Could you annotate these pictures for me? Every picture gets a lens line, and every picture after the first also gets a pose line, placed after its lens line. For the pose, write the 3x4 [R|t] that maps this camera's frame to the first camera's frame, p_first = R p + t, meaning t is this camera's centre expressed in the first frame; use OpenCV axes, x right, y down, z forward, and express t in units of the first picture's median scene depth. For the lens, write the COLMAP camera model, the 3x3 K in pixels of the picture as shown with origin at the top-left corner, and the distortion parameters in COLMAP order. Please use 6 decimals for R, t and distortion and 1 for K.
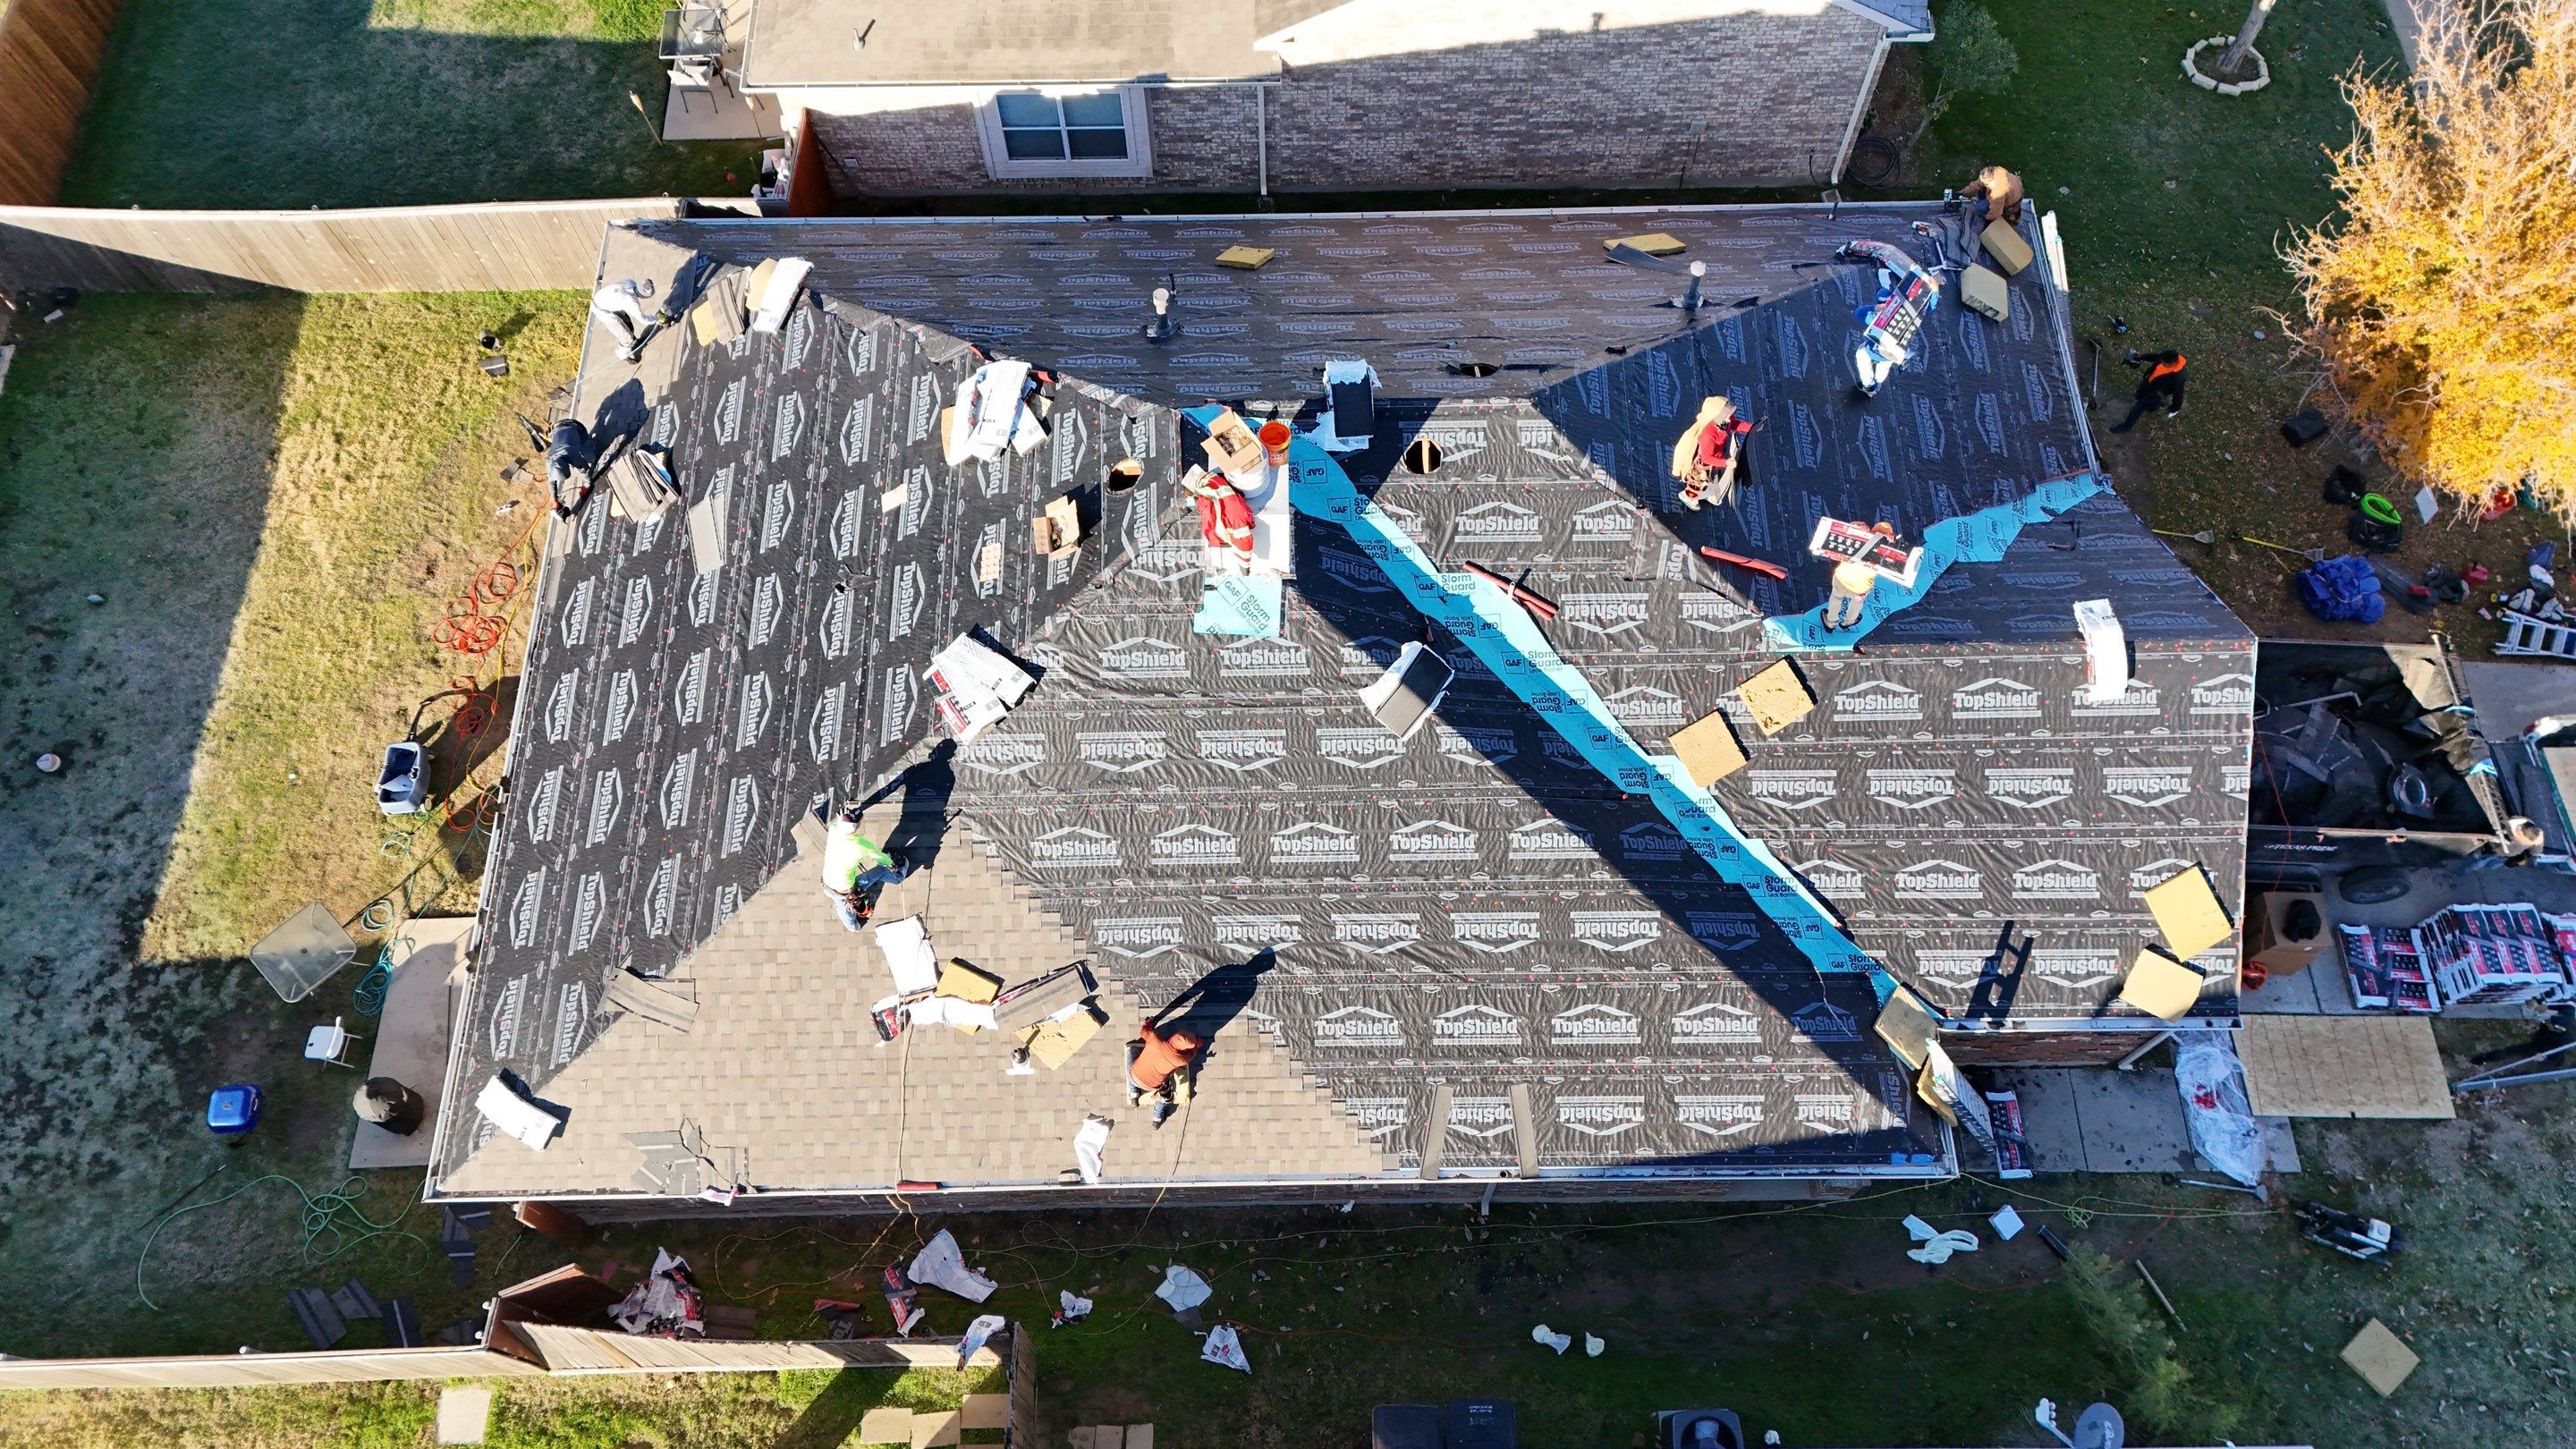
lens RADIAL K [[1890.4, 0, 1289.2], [0, 1890.4, 727.9], [0, 0, 1]] dist [0.061420, -0.031609]
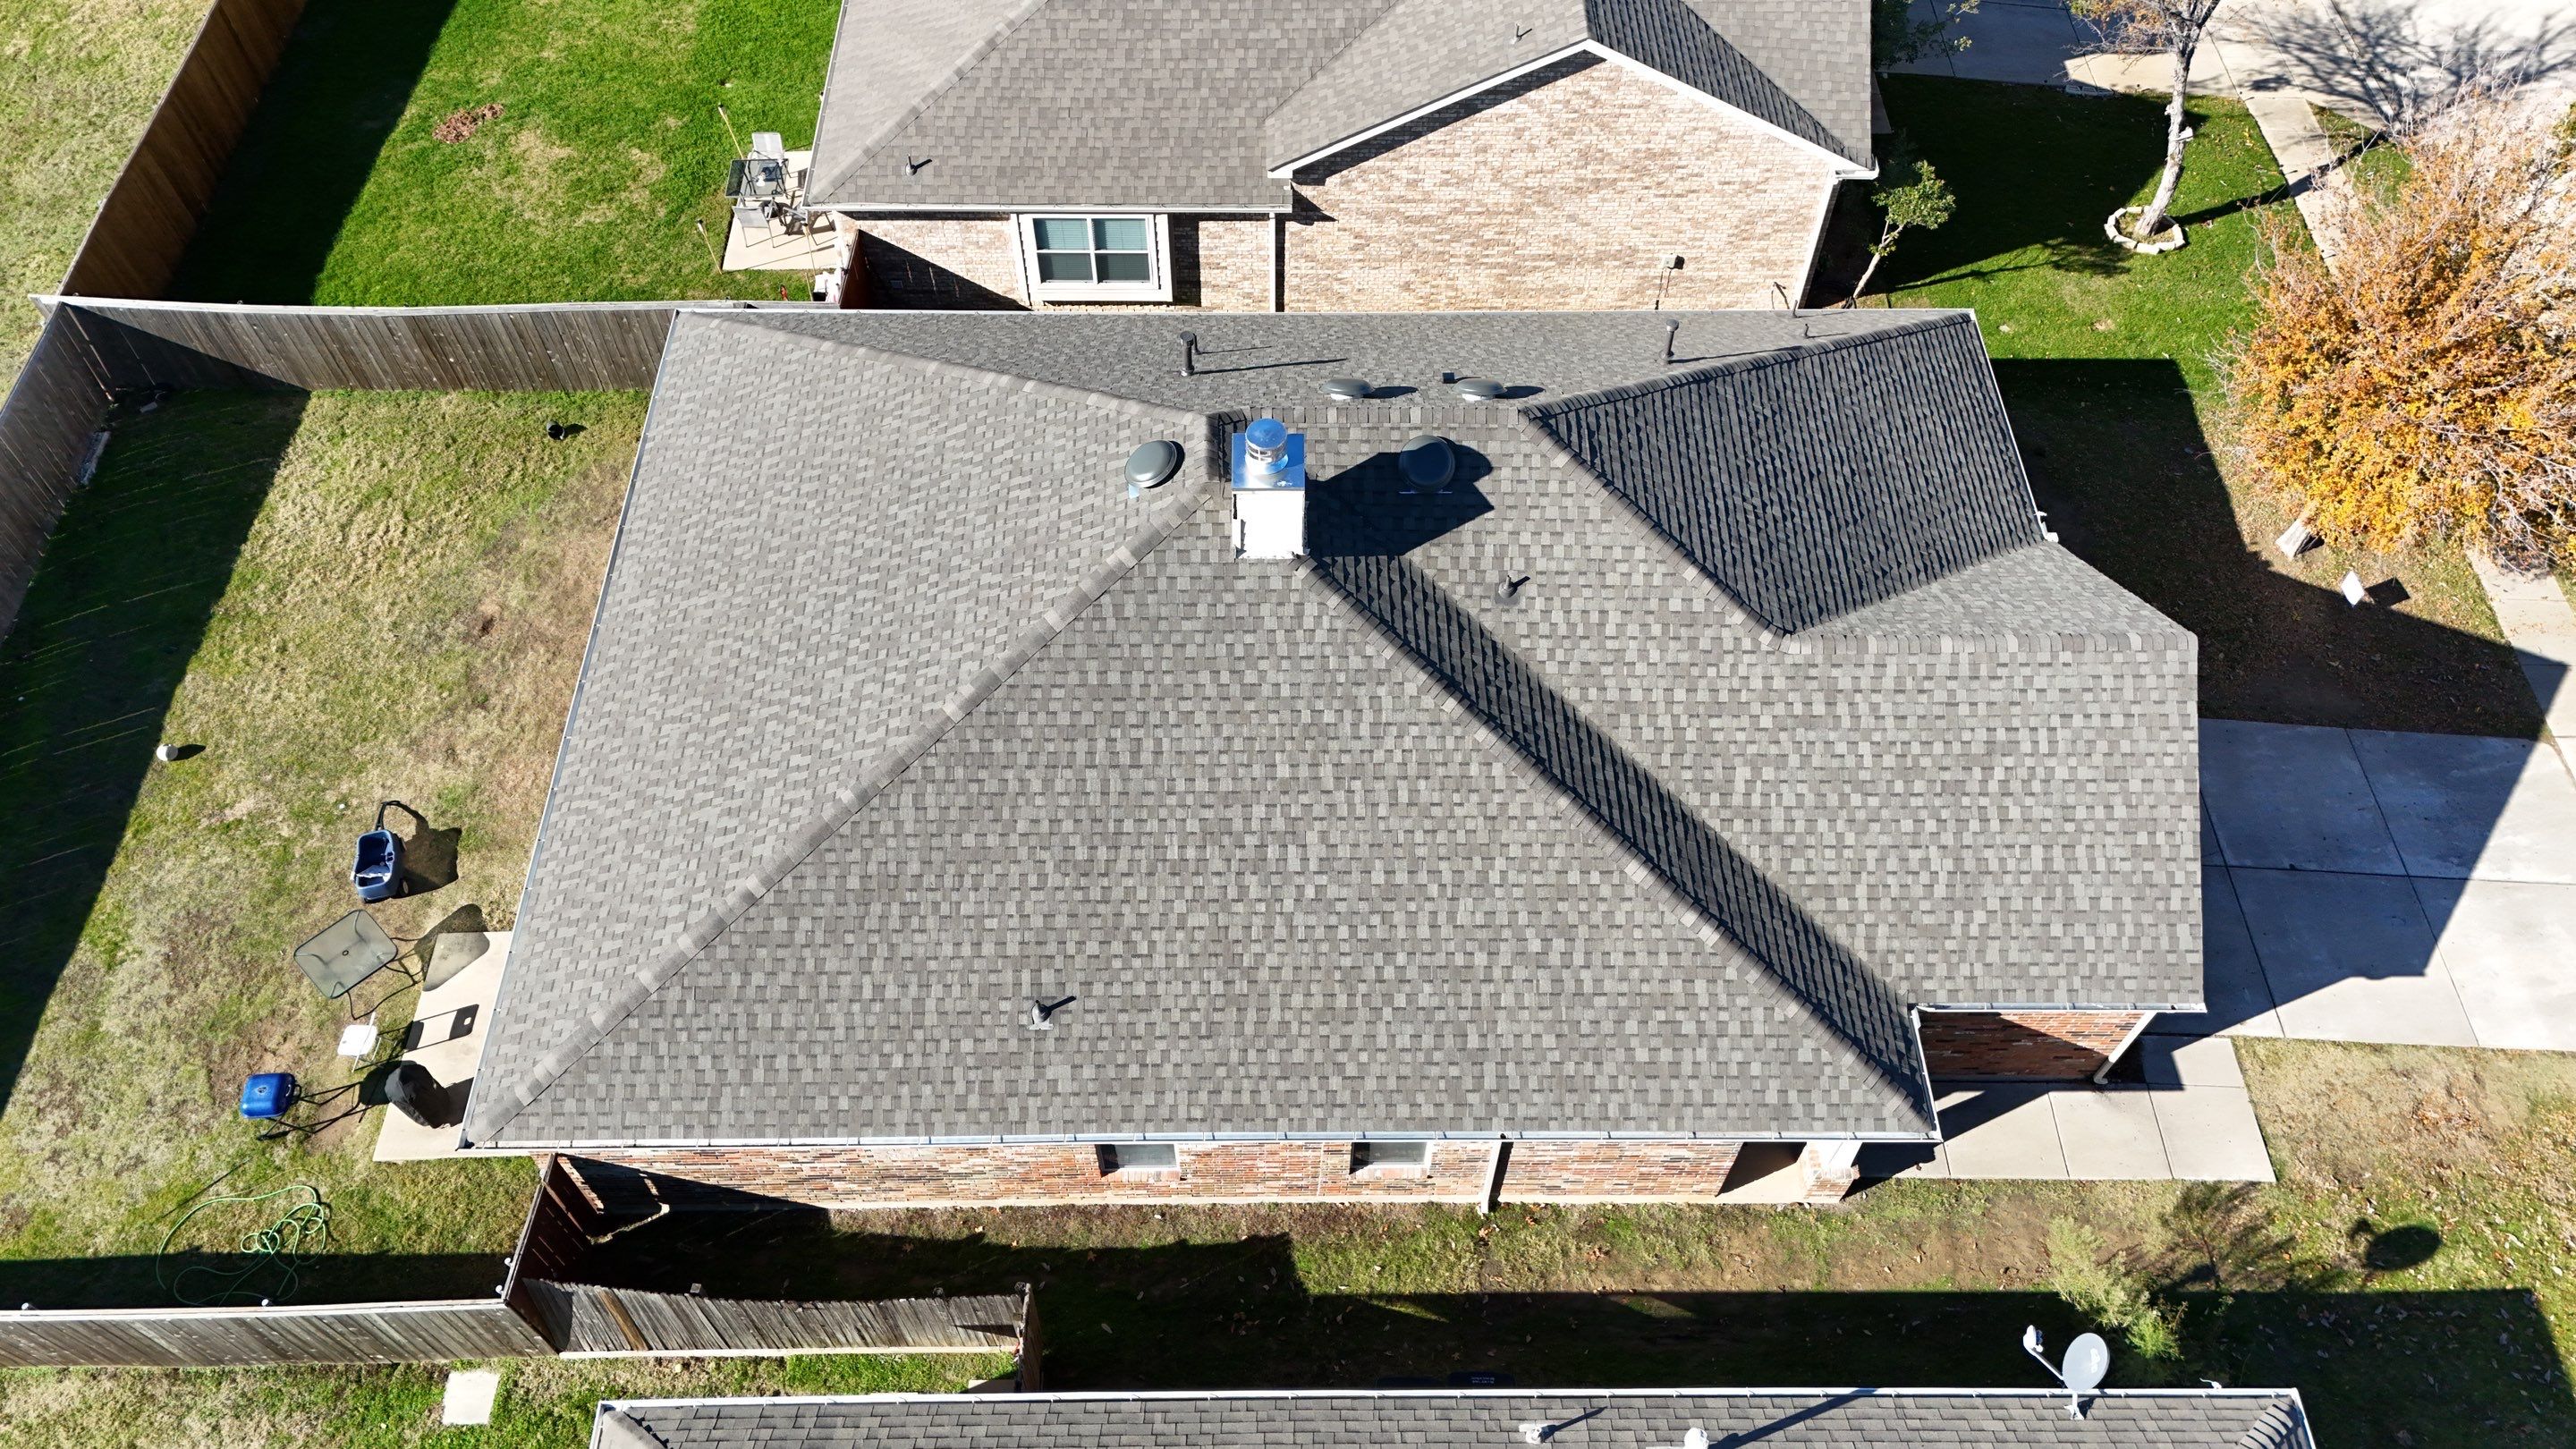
lens RADIAL K [[1890.4, 0, 1291.8], [0, 1890.4, 713.6], [0, 0, 1]] dist [0.061420, -0.031609]
pose [[0.999871, 0.012567, 0.009978, -0.013066], [-0.010785, 0.986723, -0.162056, 0.145460], [-0.011882, 0.161928, 0.986731, -0.047848]]
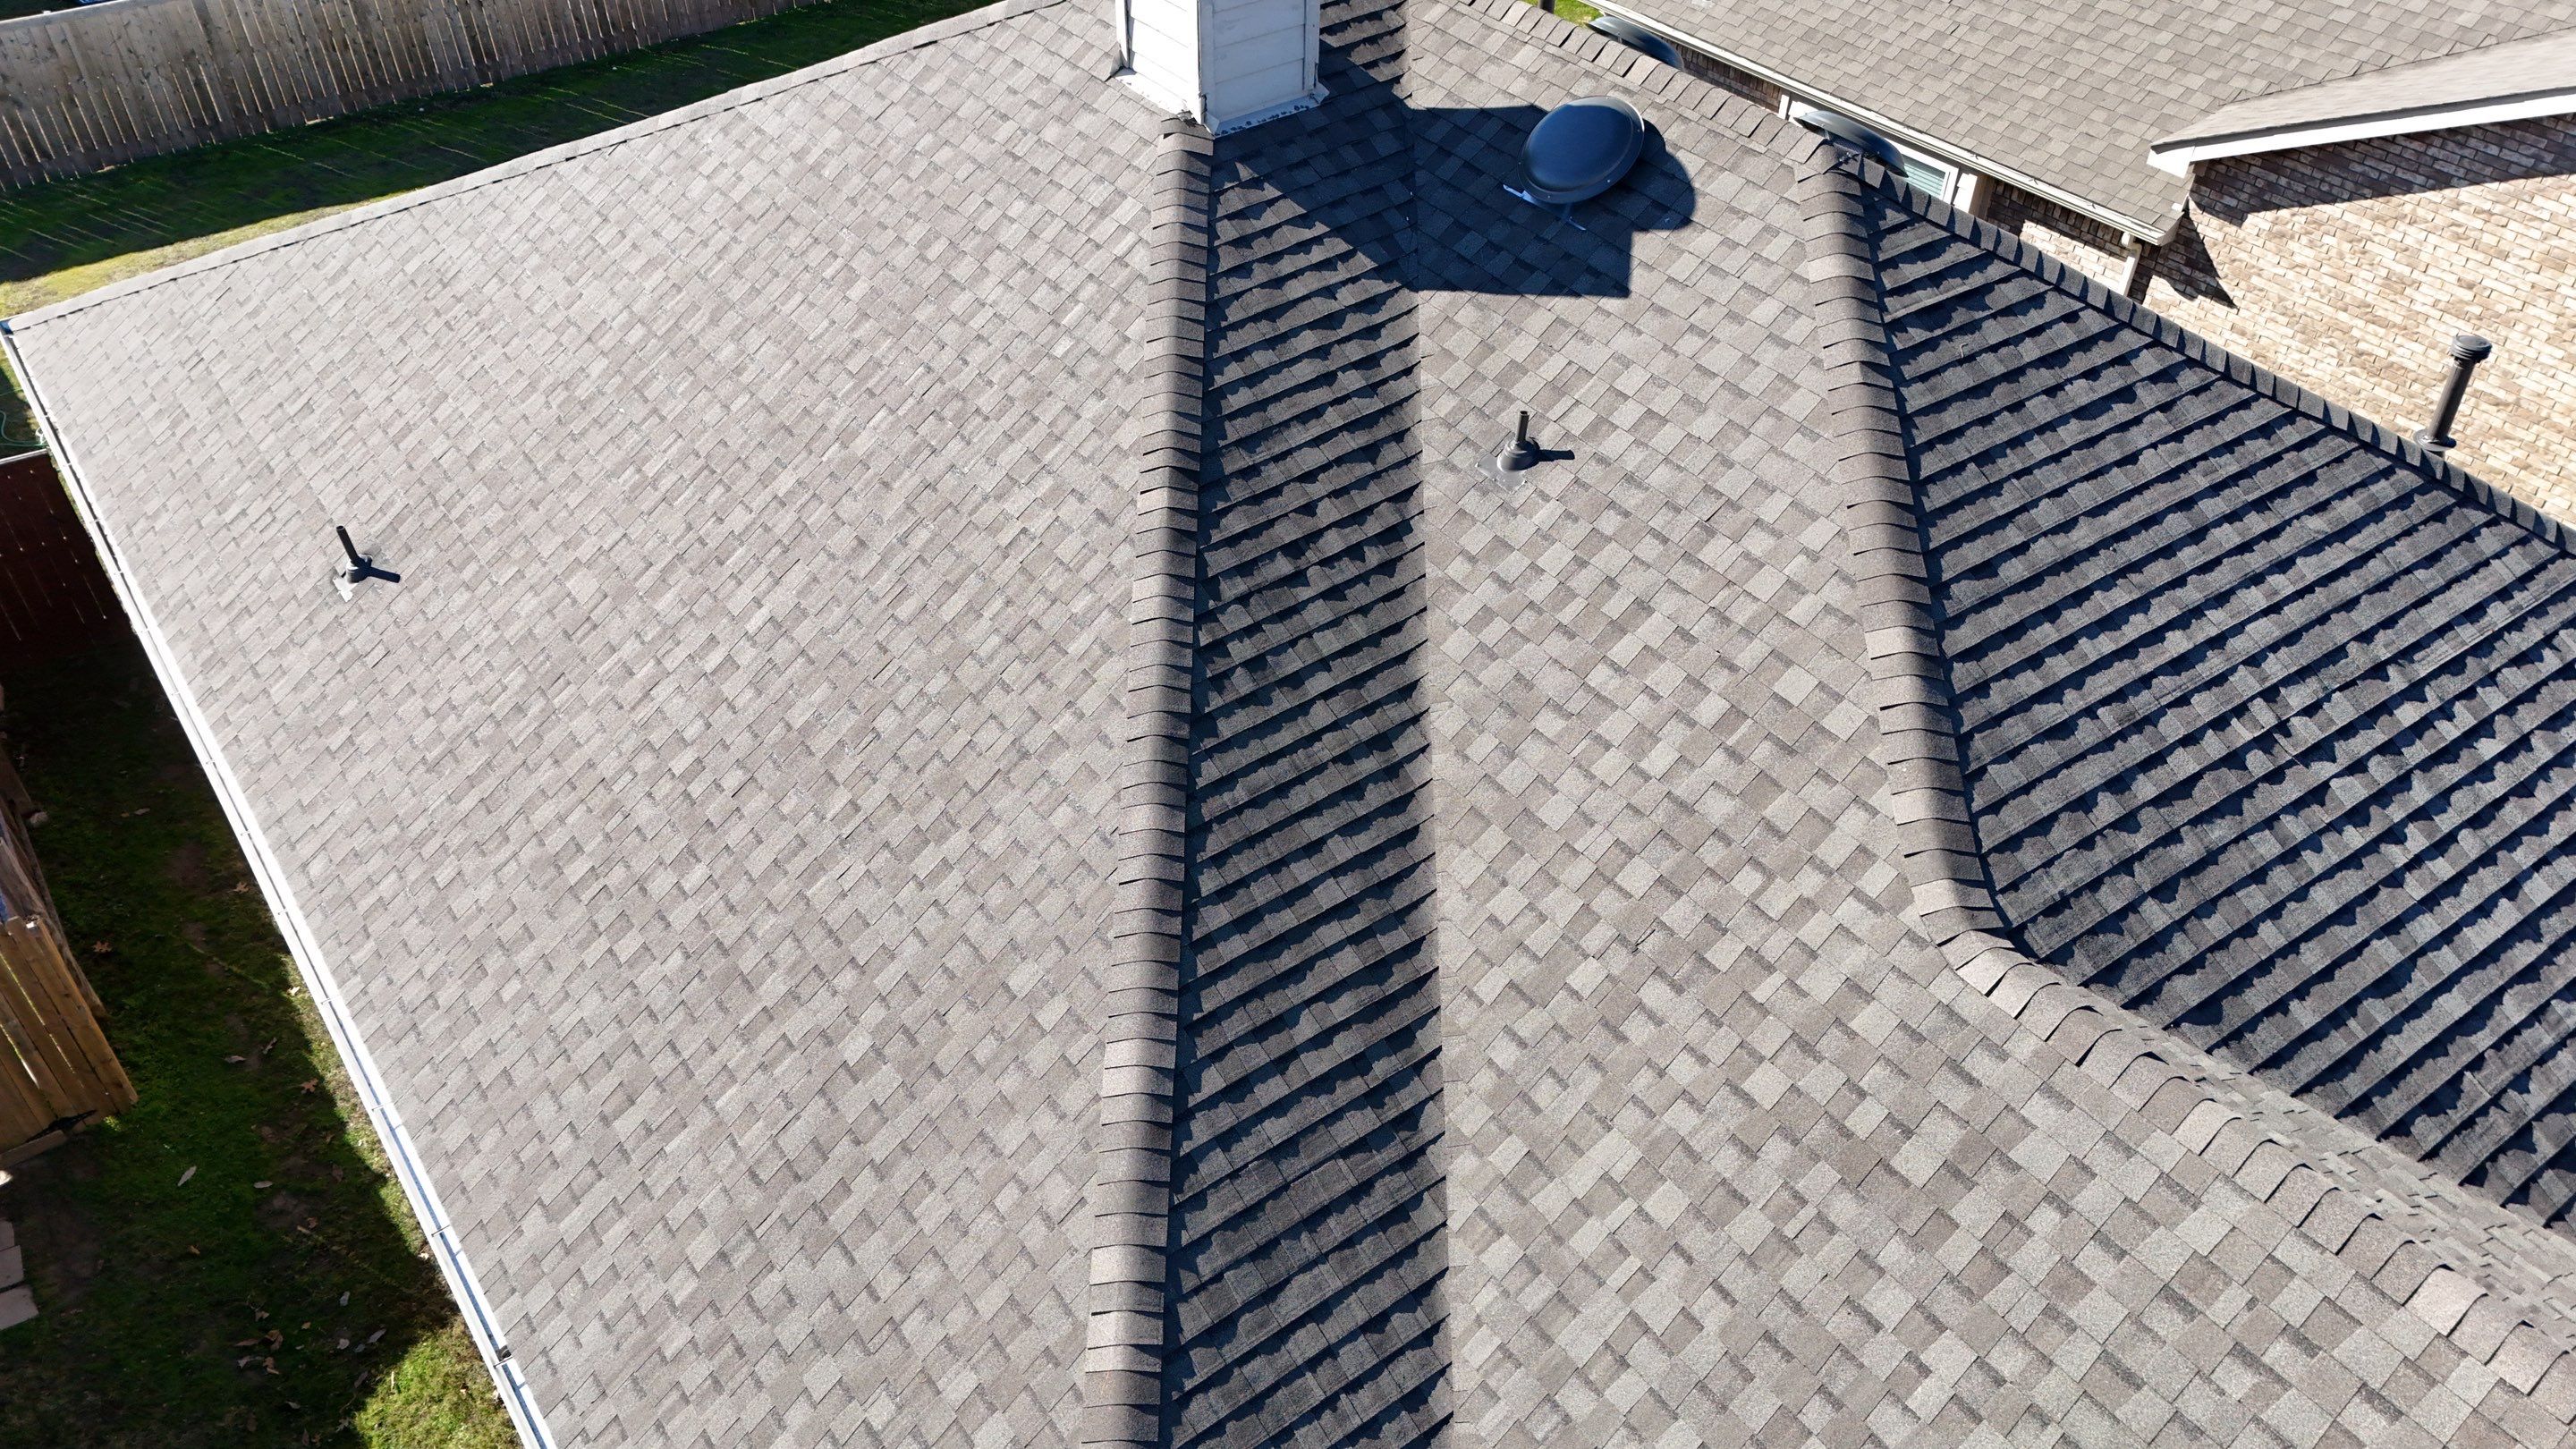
lens RADIAL K [[1890.4, 0, 1290.5], [0, 1890.4, 711.6], [0, 0, 1]] dist [0.061420, -0.031609]
pose [[0.596013, 0.542170, -0.592301, 0.307216], [-0.726950, 0.677621, -0.111236, 0.053989], [0.341047, 0.496871, 0.798001, 0.513955]]
